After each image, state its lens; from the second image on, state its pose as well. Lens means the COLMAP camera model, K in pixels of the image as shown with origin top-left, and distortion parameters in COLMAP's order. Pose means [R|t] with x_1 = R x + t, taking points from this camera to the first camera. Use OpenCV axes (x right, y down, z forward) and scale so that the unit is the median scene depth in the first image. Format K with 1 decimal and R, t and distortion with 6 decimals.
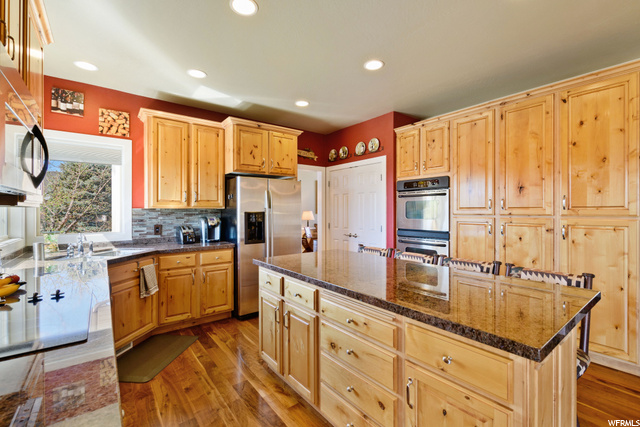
lens RADIAL K [[279.6, 0, 319.9], [0, 279.6, 206.9], [0, 0, 1]] dist [0.000661, -0.000029]
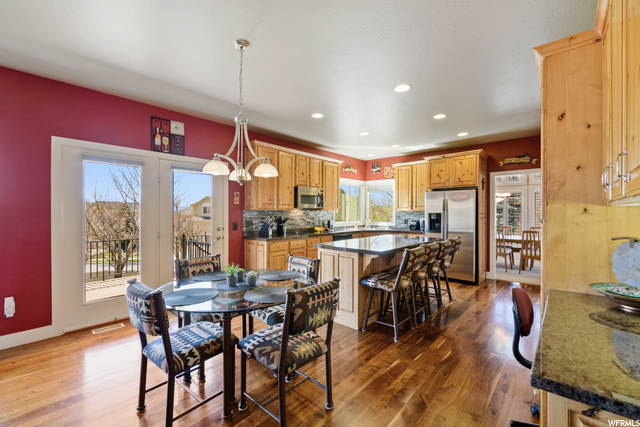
lens RADIAL K [[264.0, 0, 320.0], [0, 264.0, 213.5], [0, 0, 1]] dist [0.000199, 0.000060]
pose [[0.191867, 0.004740, -0.981409, 1.121806], [0.011853, 0.999904, 0.007147, 0.003242], [0.981349, -0.013004, 0.191793, 0.056564]]
